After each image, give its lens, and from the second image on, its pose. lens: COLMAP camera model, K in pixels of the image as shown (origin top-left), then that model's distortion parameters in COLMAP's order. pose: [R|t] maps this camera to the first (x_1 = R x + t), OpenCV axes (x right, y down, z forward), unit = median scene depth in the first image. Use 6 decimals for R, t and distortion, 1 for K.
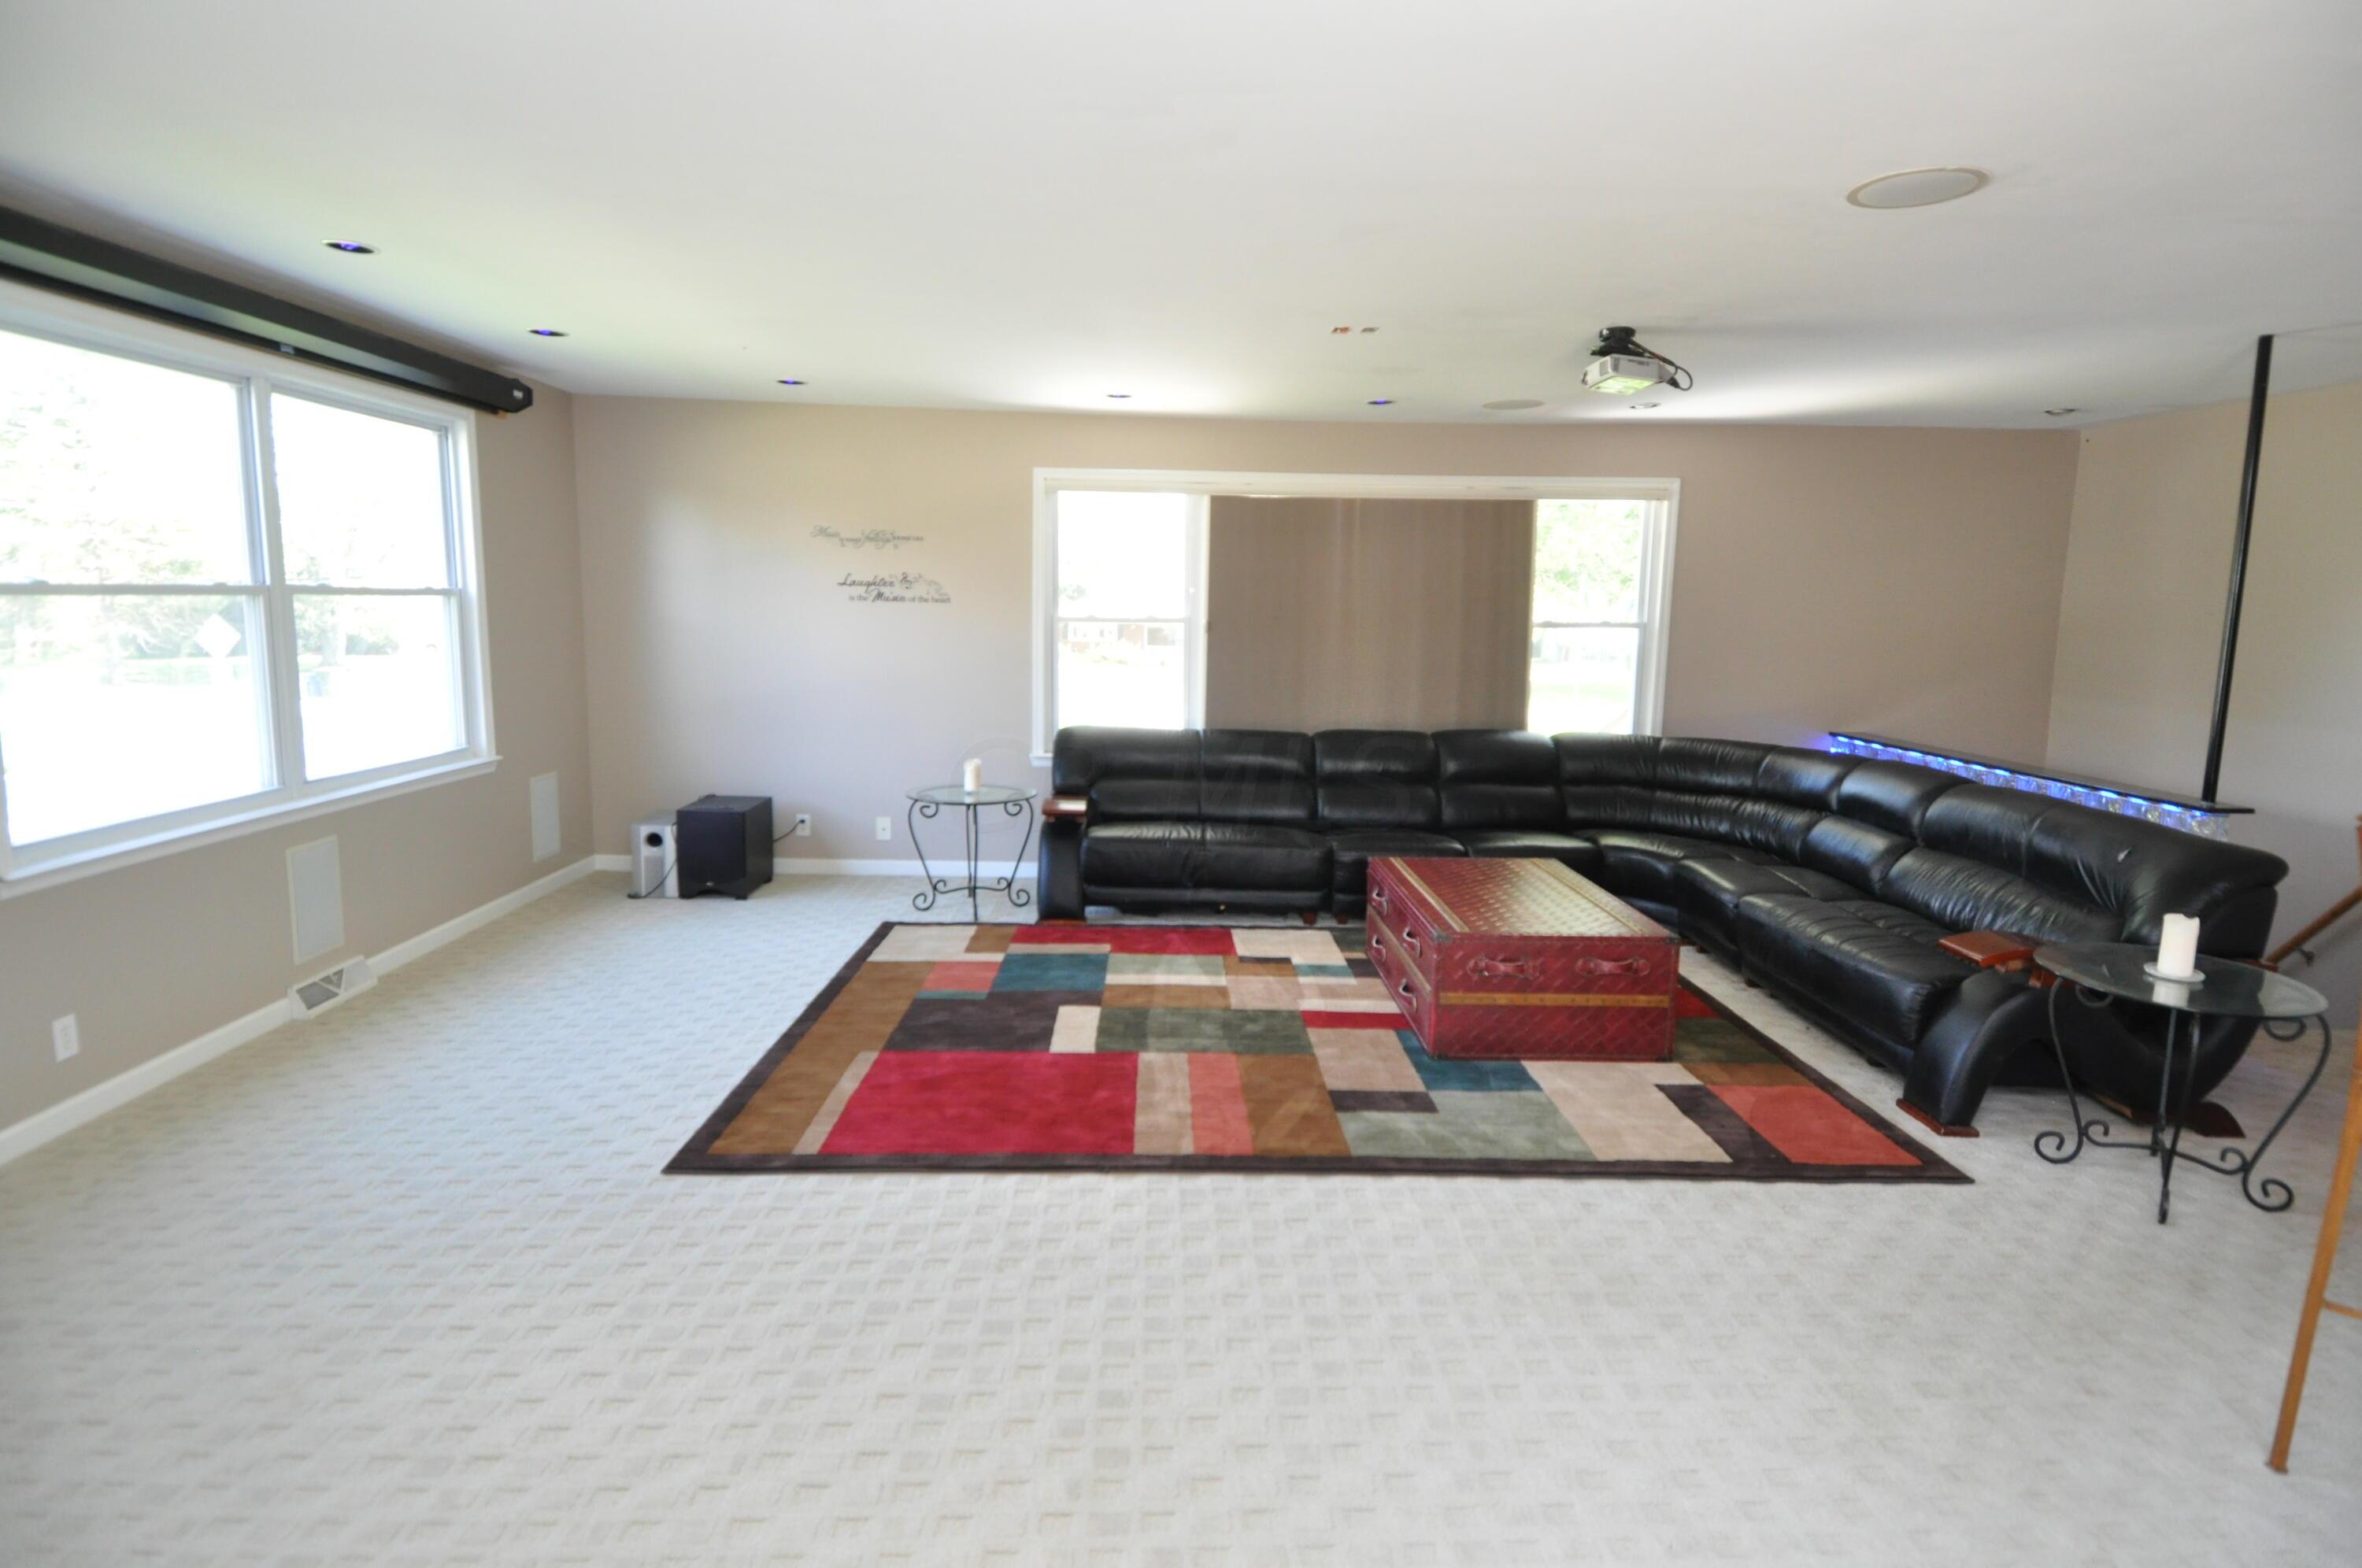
lens RADIAL K [[1221.3, 0, 1190.8], [0, 1221.3, 776.6], [0, 0, 1]] dist [0.052907, -0.057565]
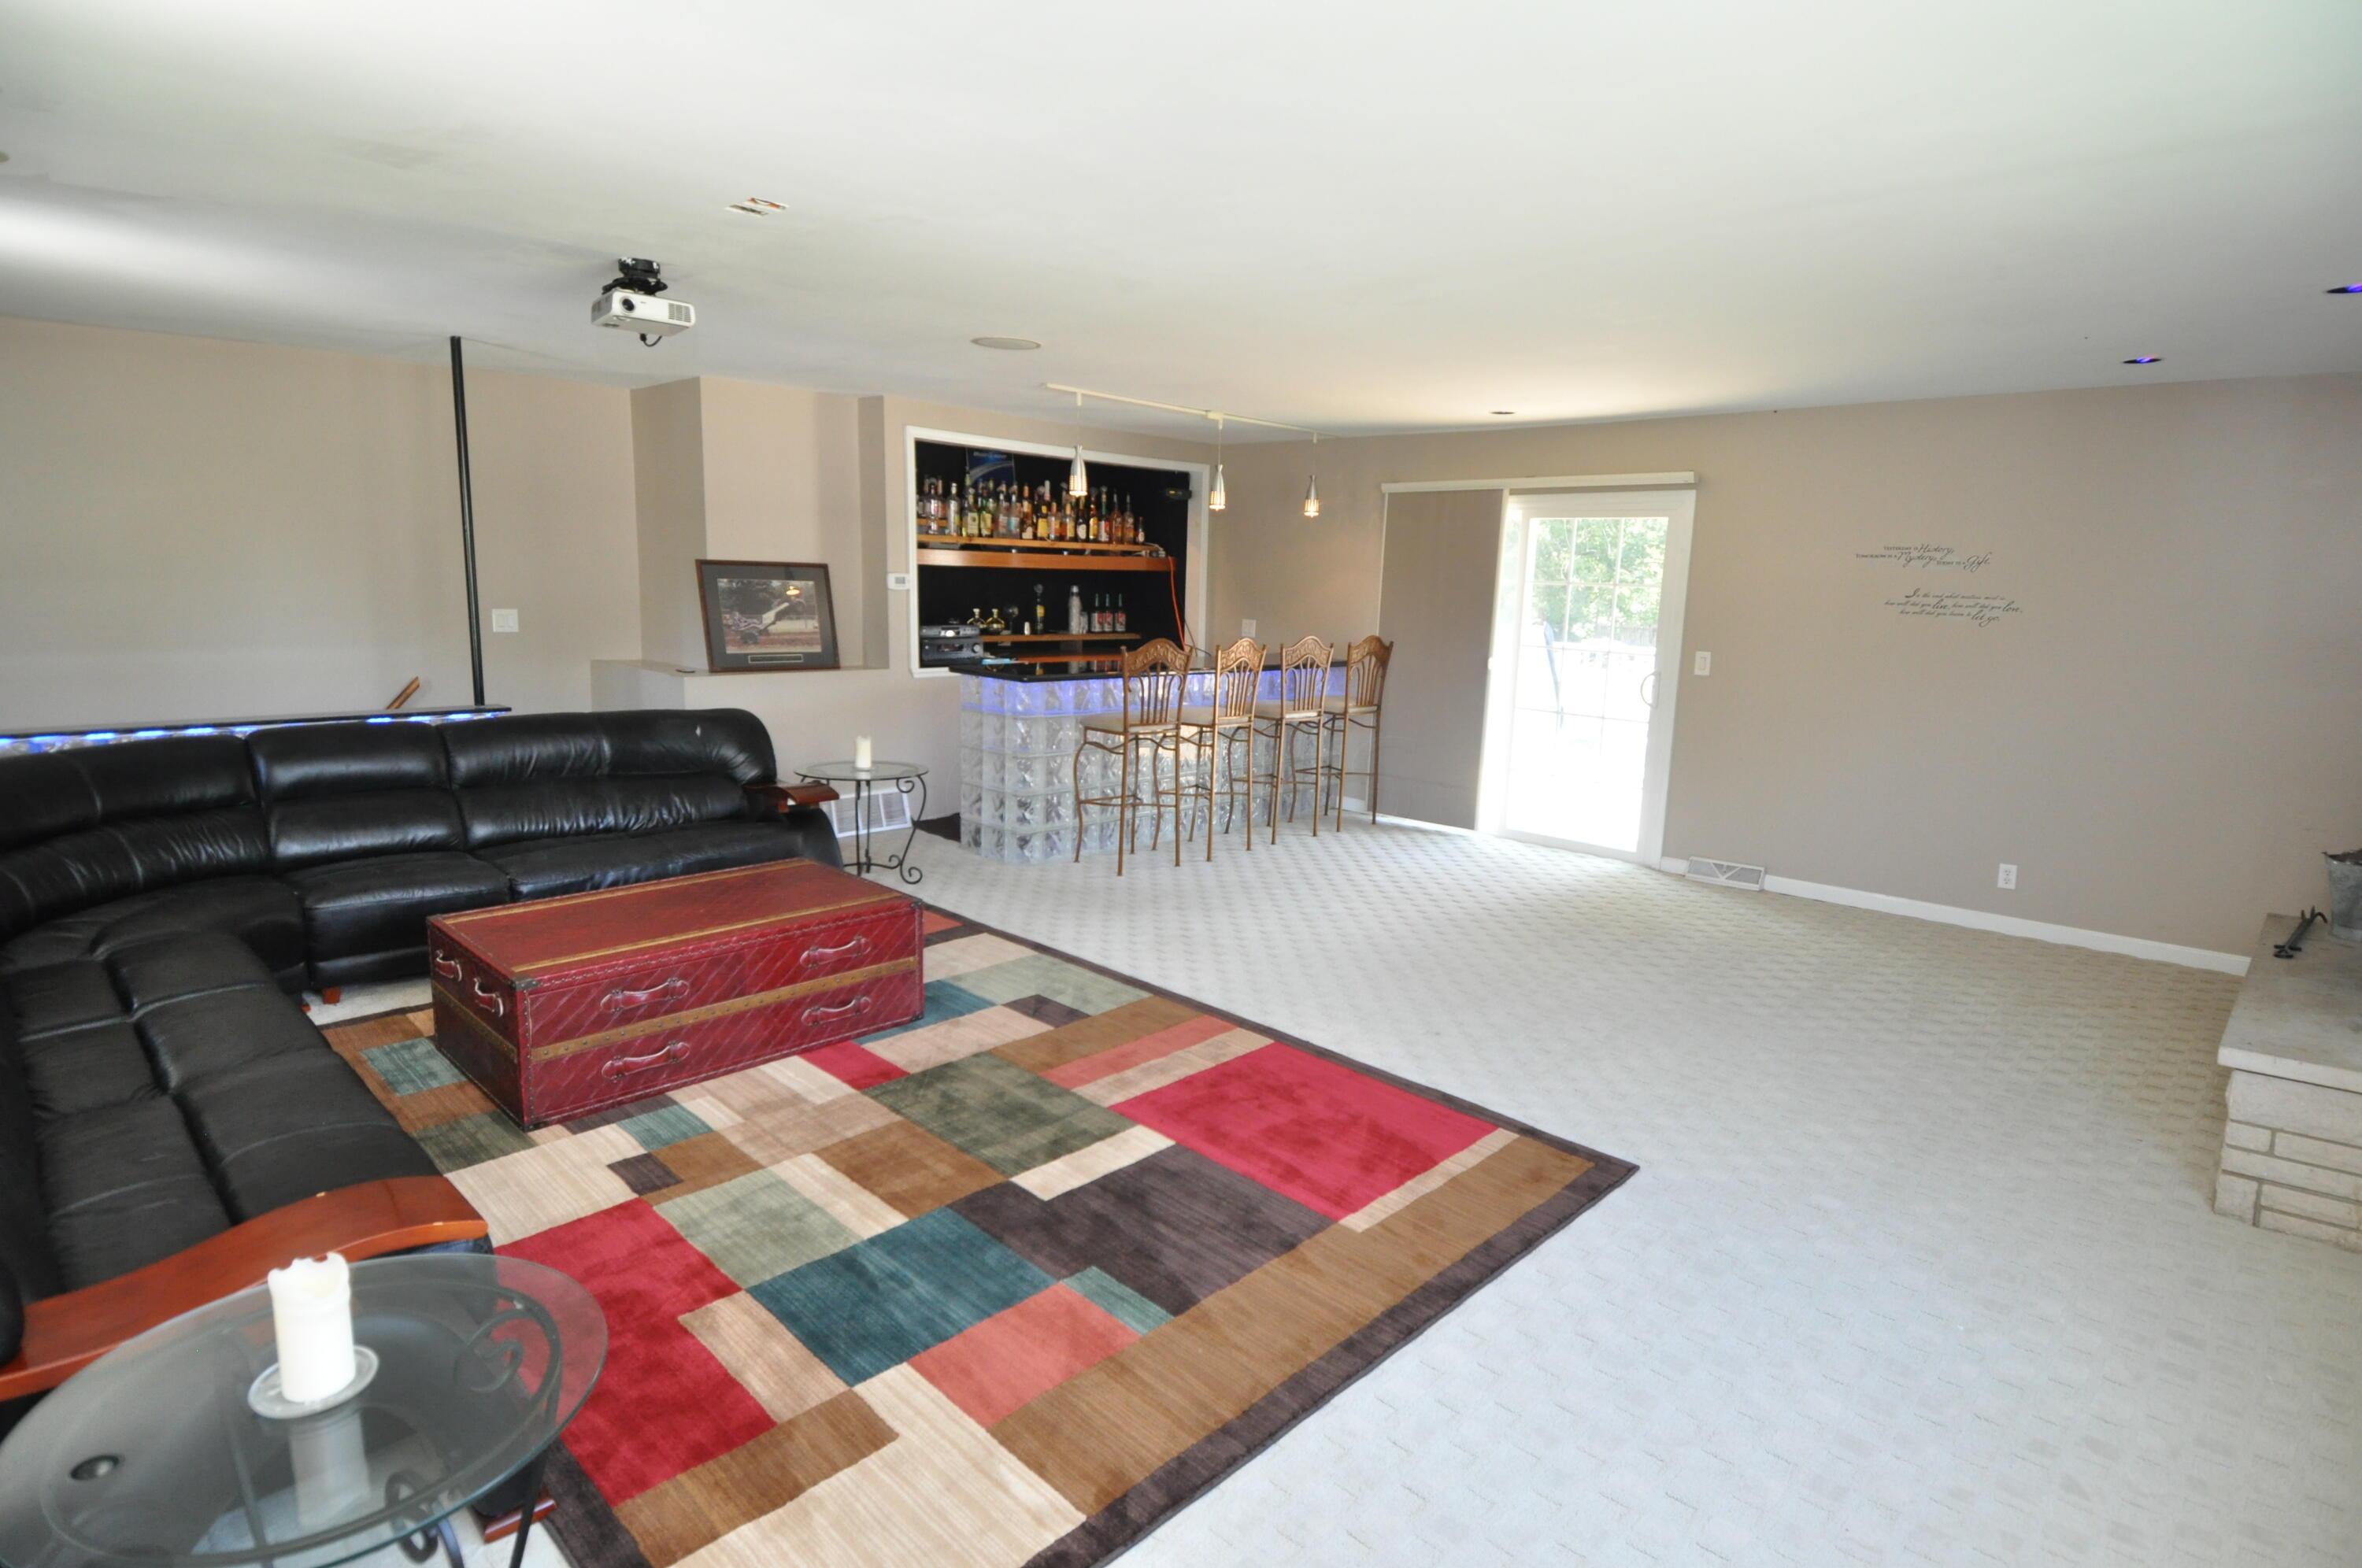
lens RADIAL K [[1221.3, 0, 1190.8], [0, 1221.3, 776.6], [0, 0, 1]] dist [0.052907, -0.057565]
pose [[-0.697298, -0.155980, 0.699604, -0.581294], [0.059895, 0.959942, 0.273721, -0.209393], [-0.714275, 0.232768, -0.660023, 1.299569]]
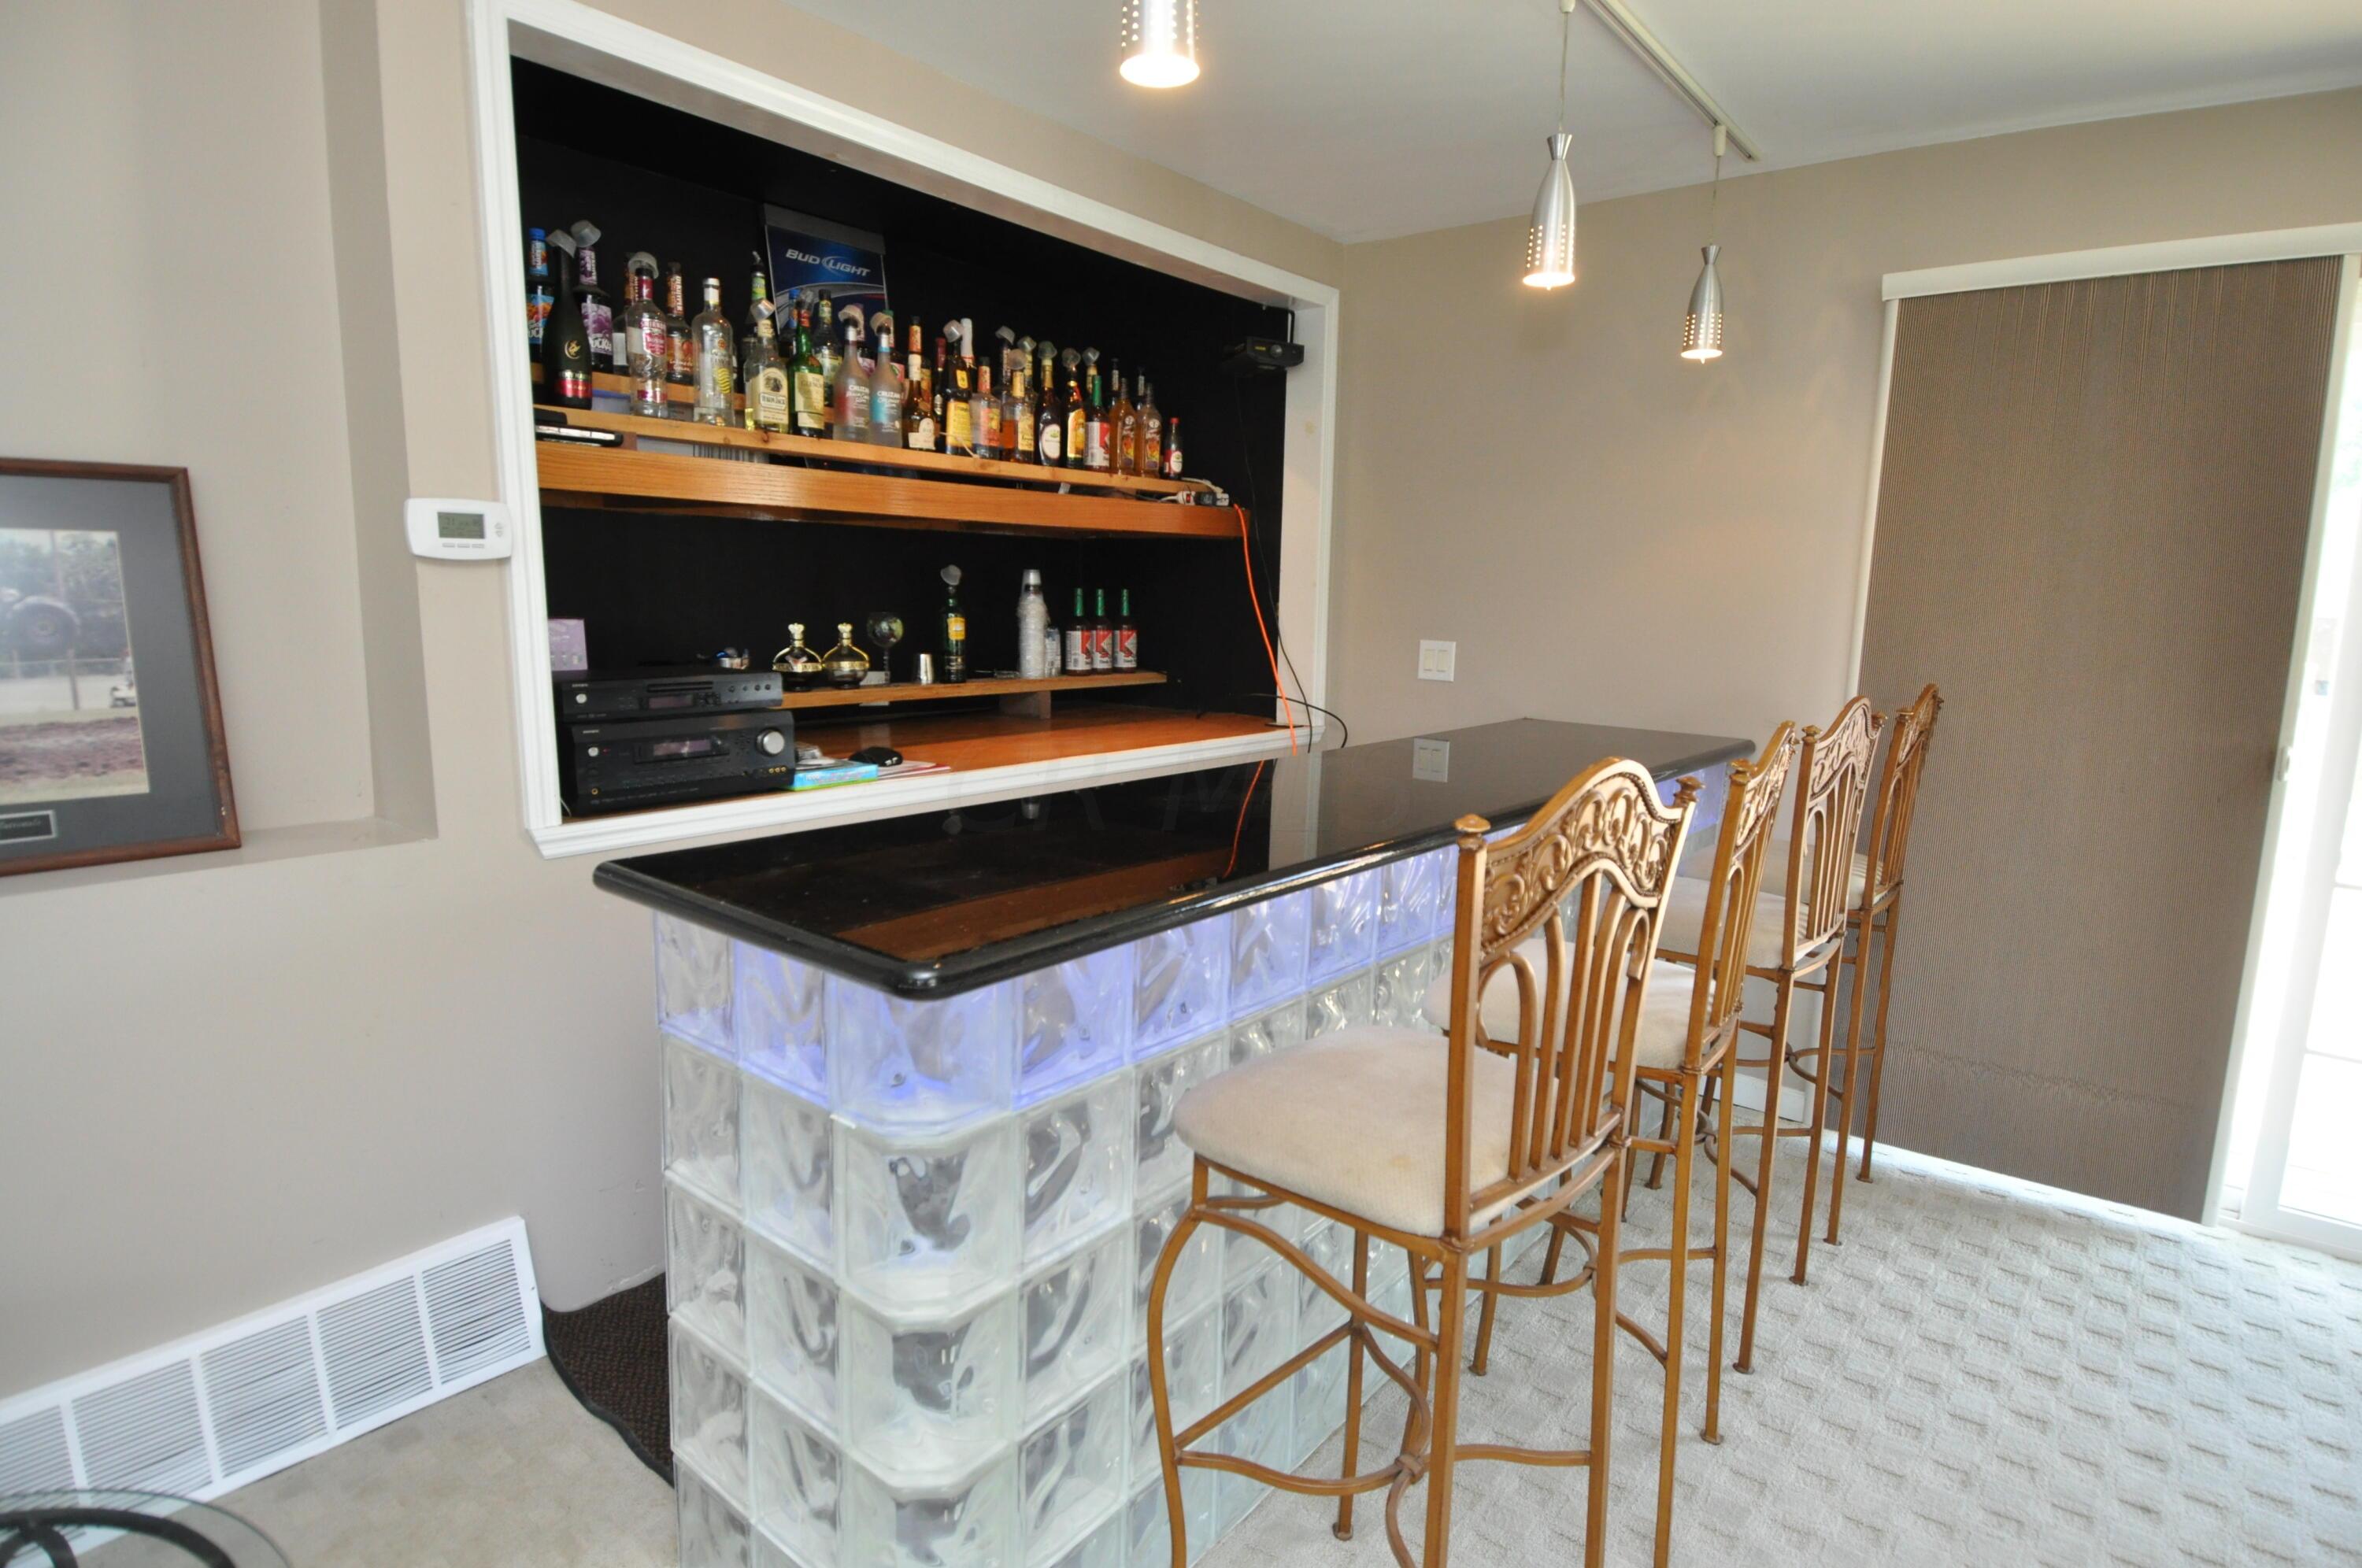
lens RADIAL K [[1217.3, 0, 1189.5], [0, 1217.3, 780.0], [0, 0, 1]] dist [0.048826, -0.058678]
pose [[-0.753928, -0.134048, 0.643136, 0.312727], [0.060410, 0.960668, 0.271049, -0.060851], [-0.654174, 0.243203, -0.716177, 0.646603]]
